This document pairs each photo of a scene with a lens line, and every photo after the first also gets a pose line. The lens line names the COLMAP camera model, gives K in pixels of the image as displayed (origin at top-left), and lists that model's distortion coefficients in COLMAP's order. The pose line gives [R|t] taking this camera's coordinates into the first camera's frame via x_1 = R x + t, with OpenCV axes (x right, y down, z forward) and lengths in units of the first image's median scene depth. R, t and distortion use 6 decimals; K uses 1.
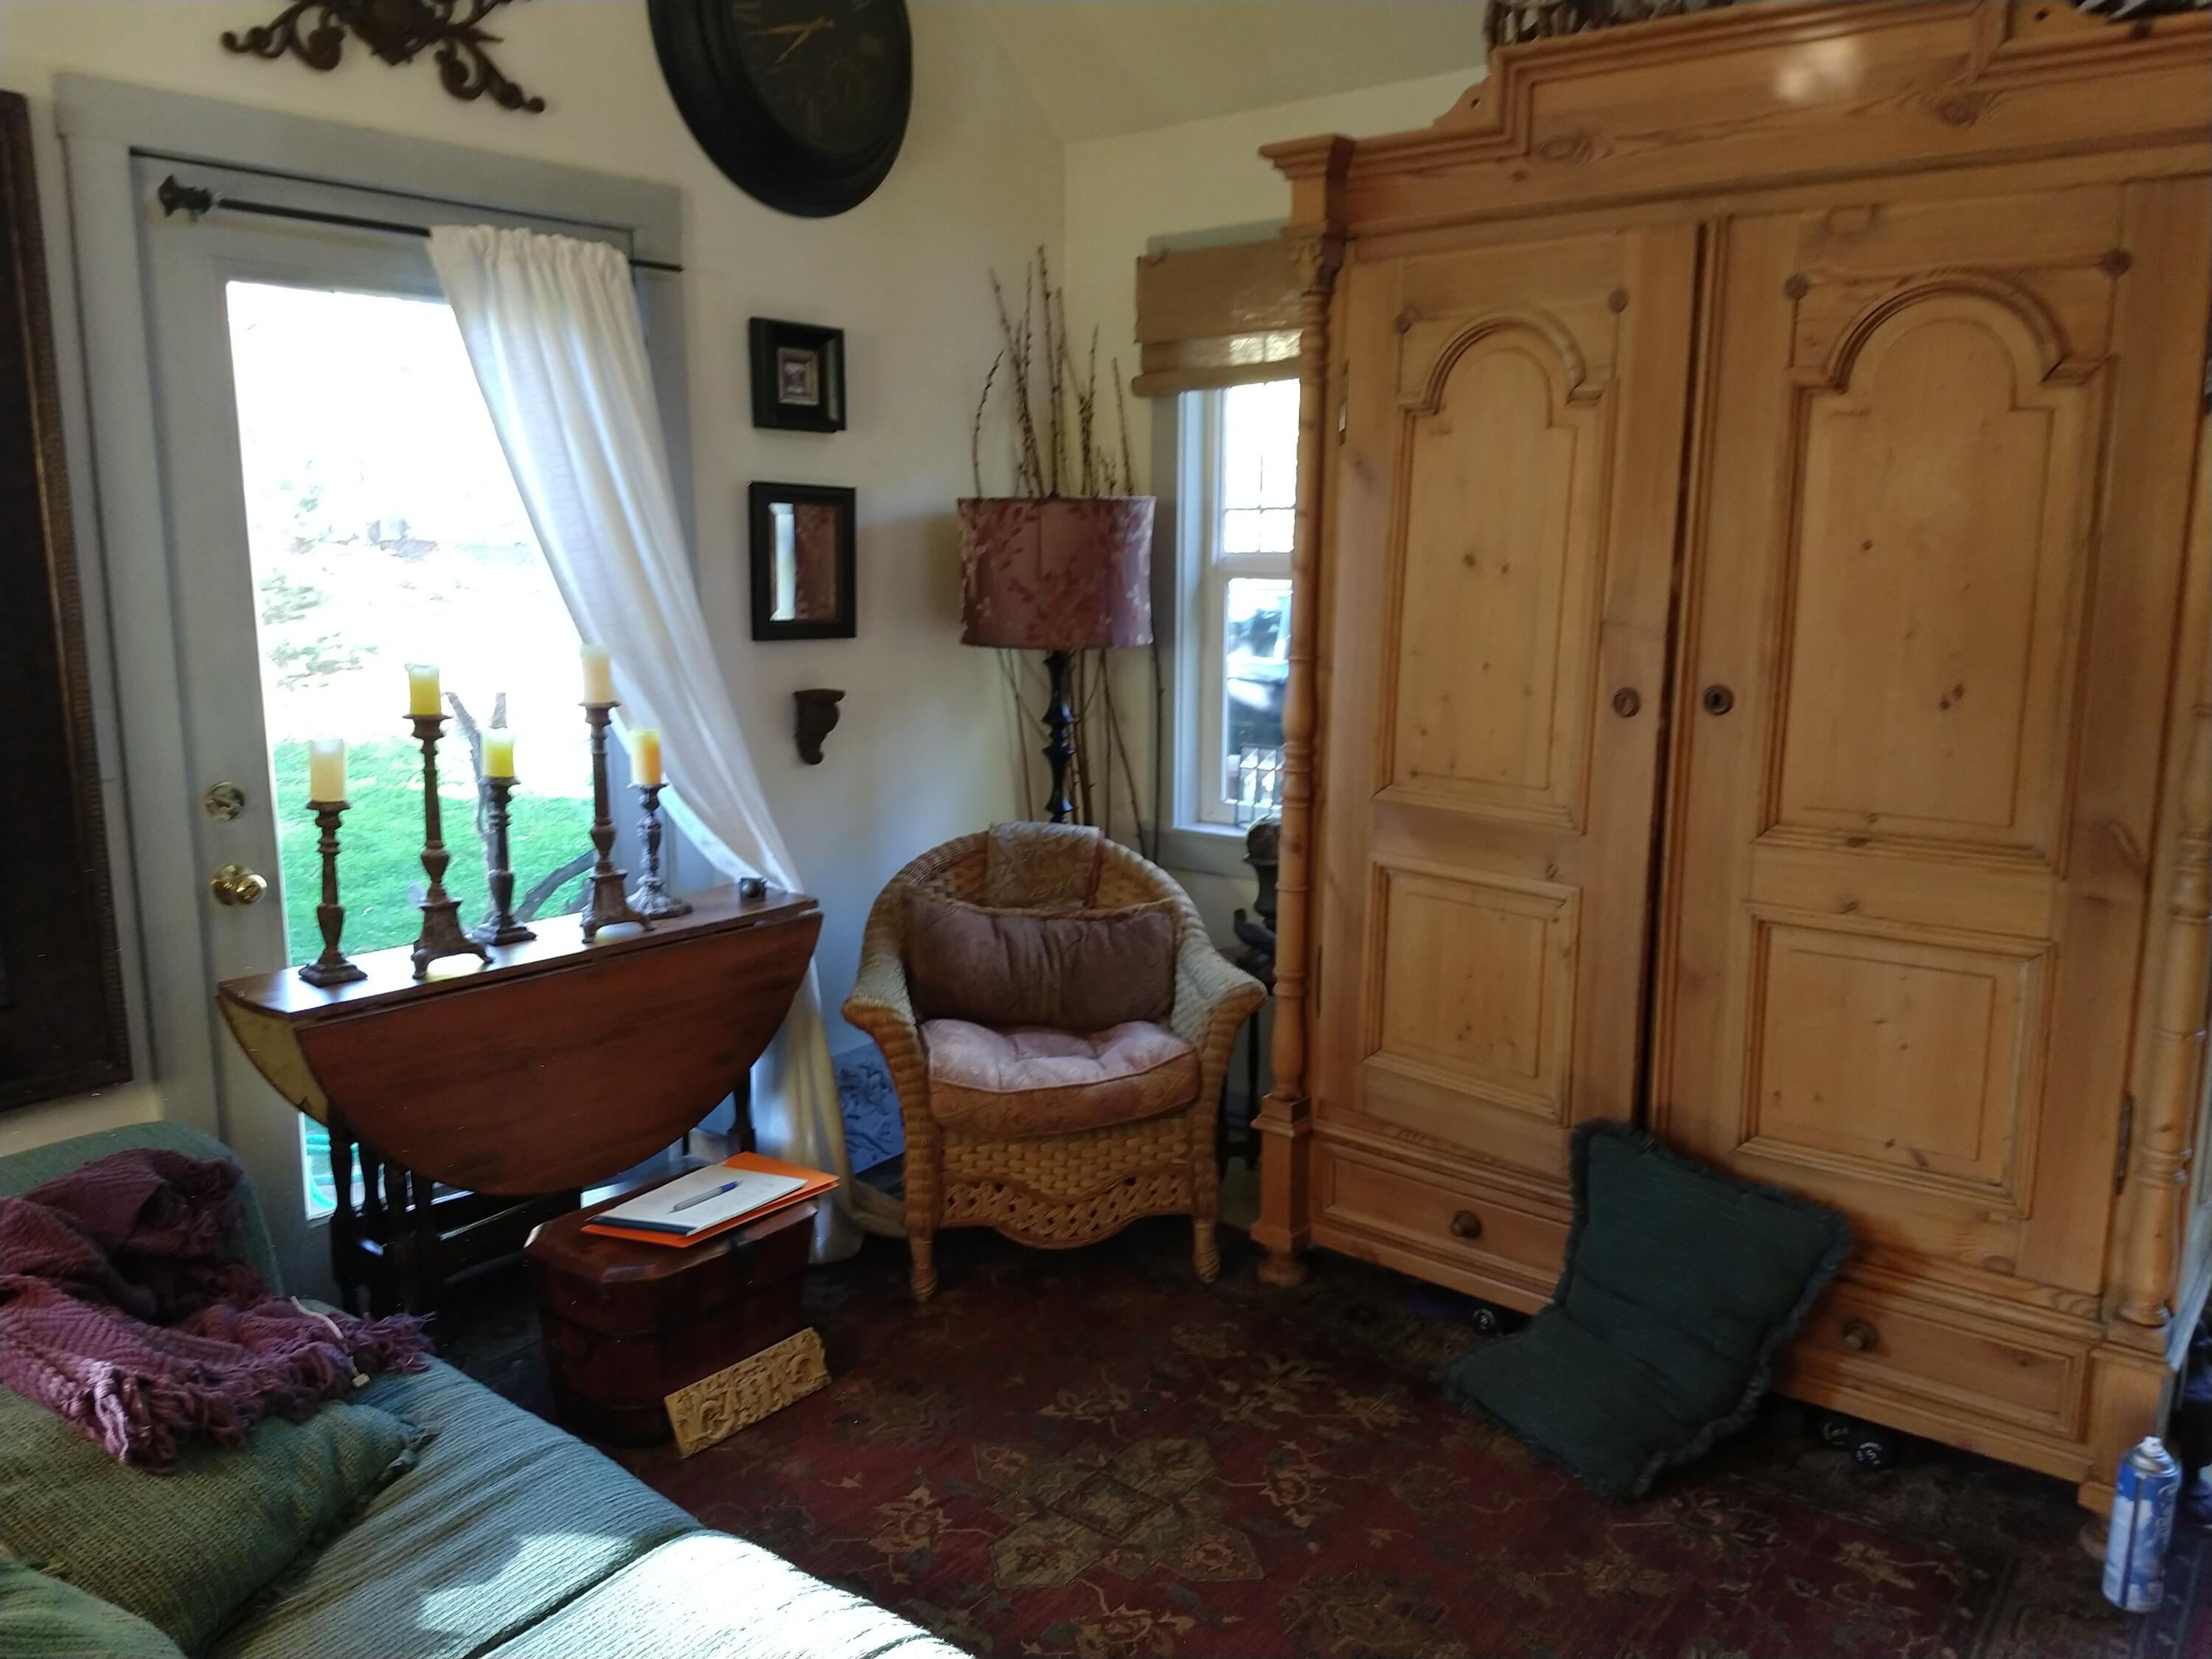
lens RADIAL K [[1697.2, 0, 1100.0], [0, 1697.2, 818.9], [0, 0, 1]] dist [0.044451, -0.021159]
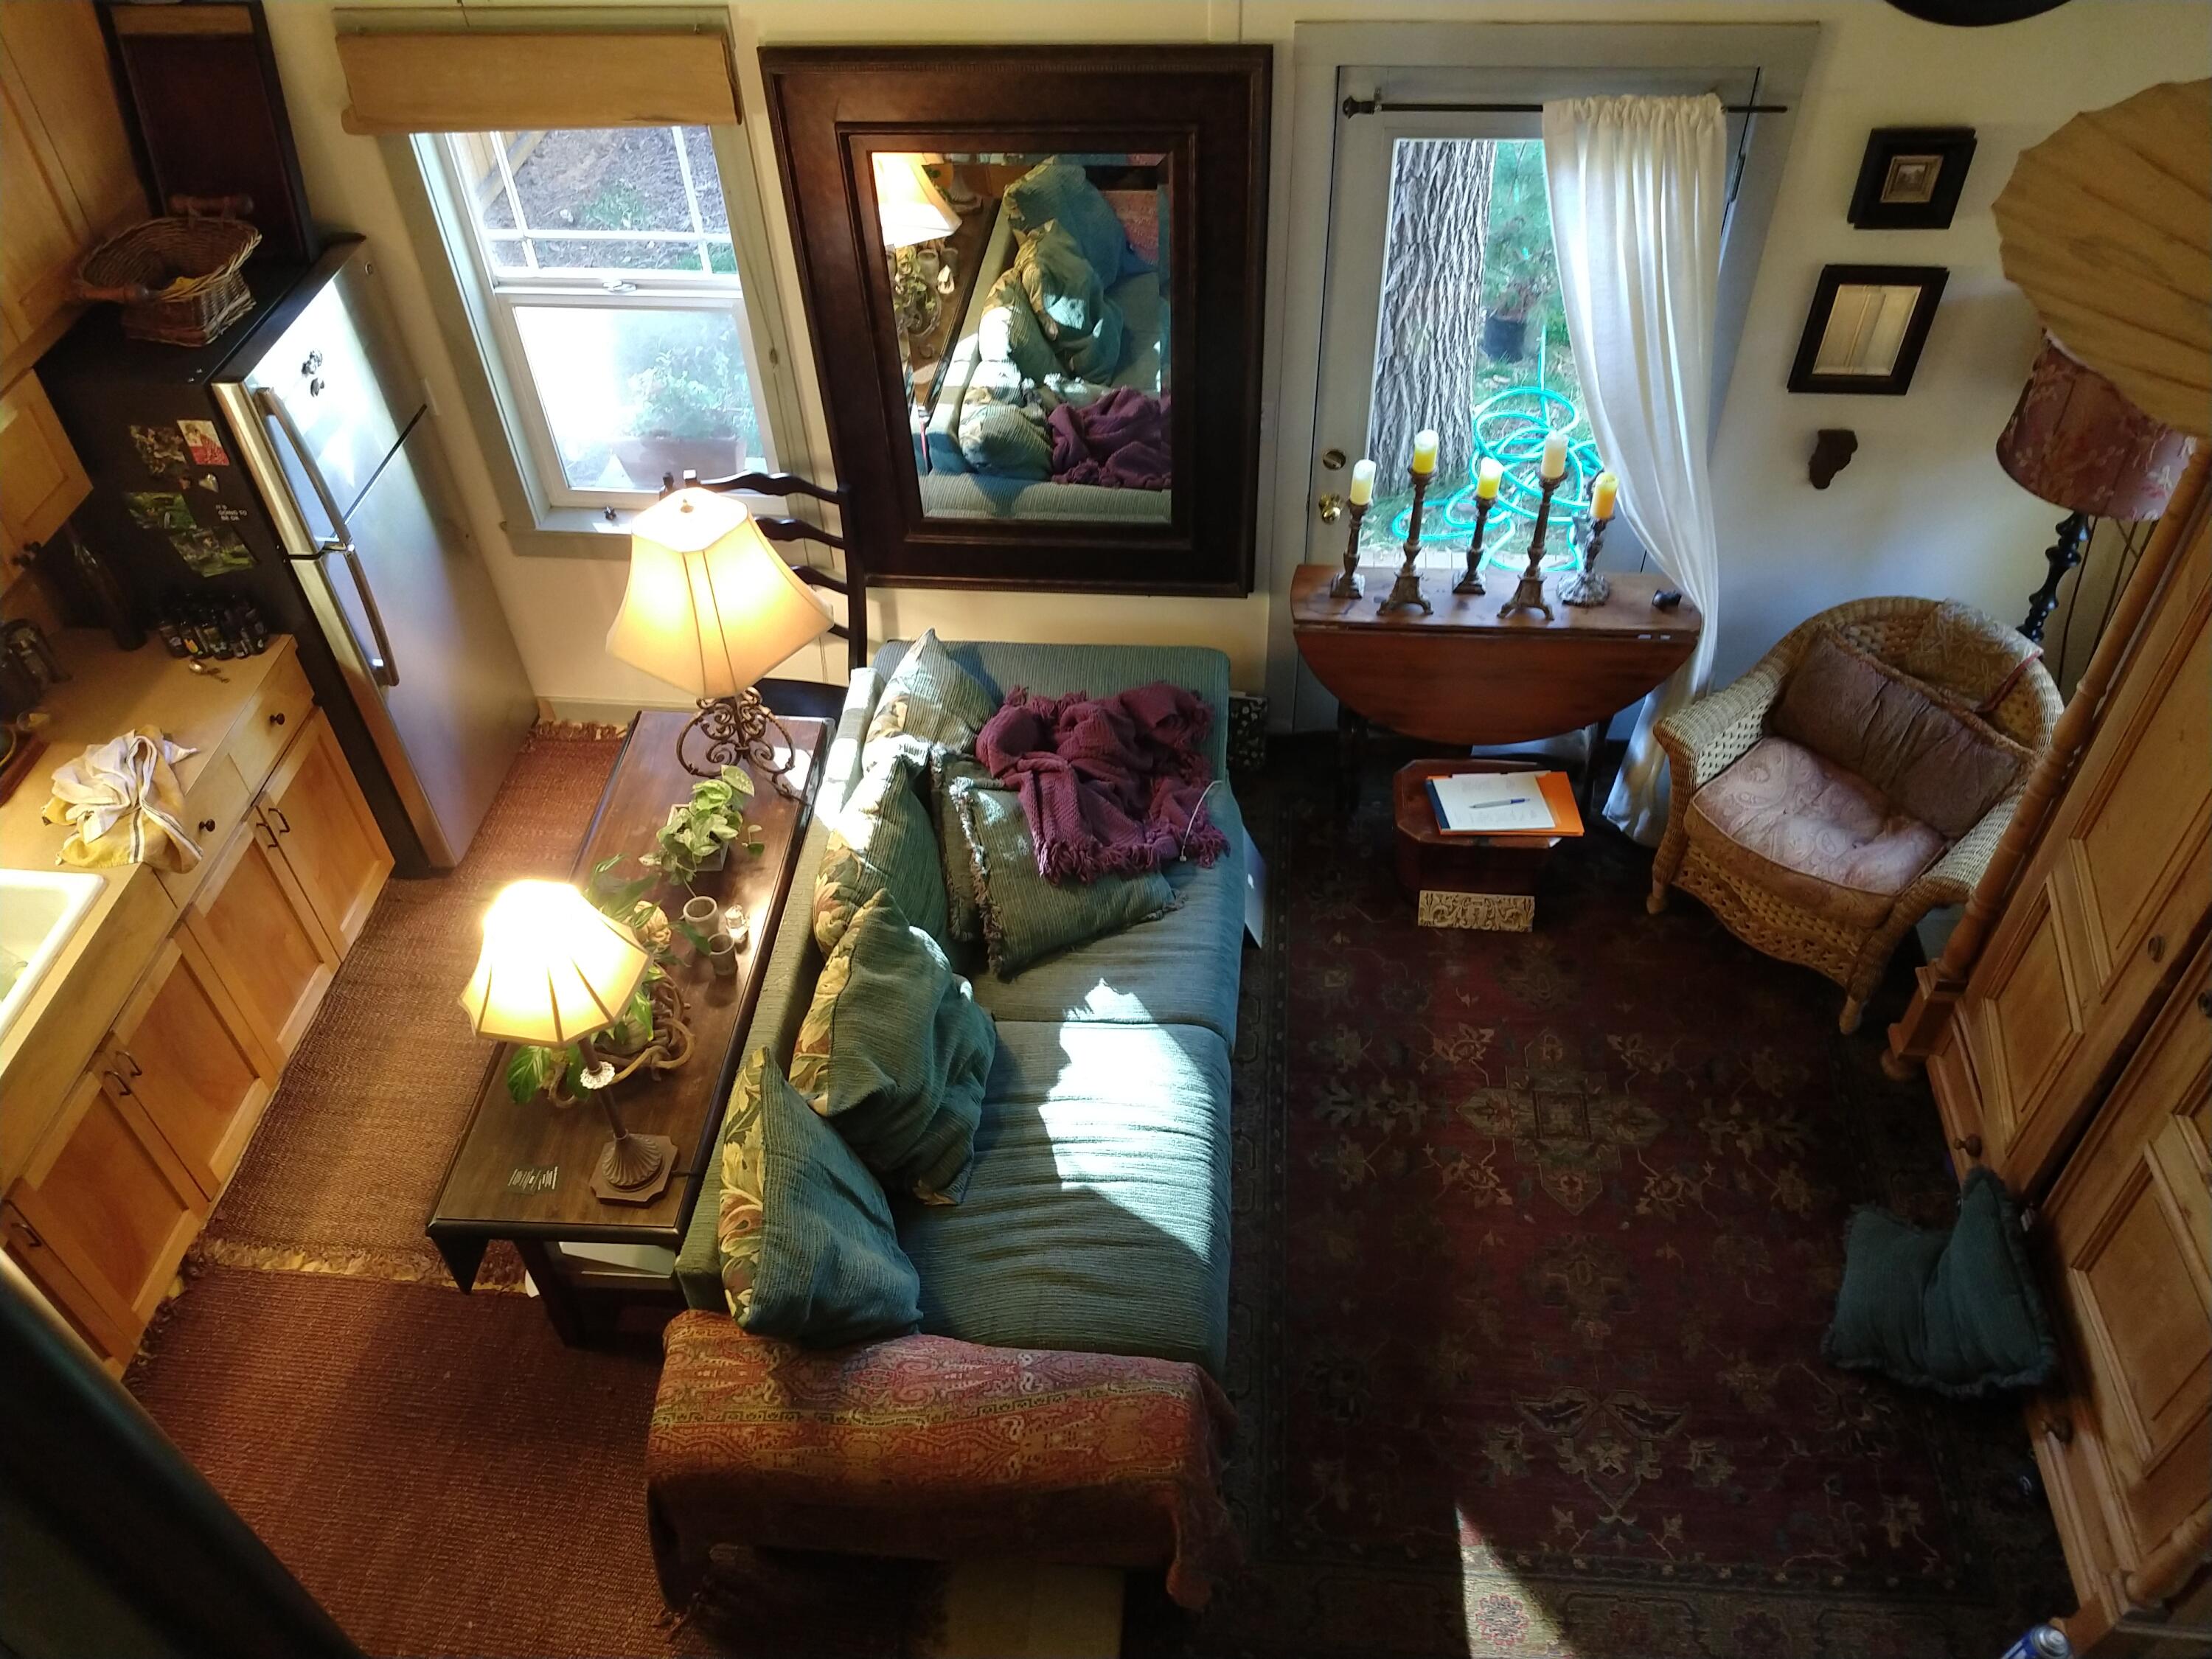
lens RADIAL K [[1697.2, 0, 1084.9], [0, 1697.2, 826.1], [0, 0, 1]] dist [0.044451, -0.021159]
pose [[0.536877, 0.577752, -0.614789, 0.534871], [-0.106790, 0.769393, 0.629785, -0.695575], [0.836875, -0.272464, 0.474768, -0.057254]]
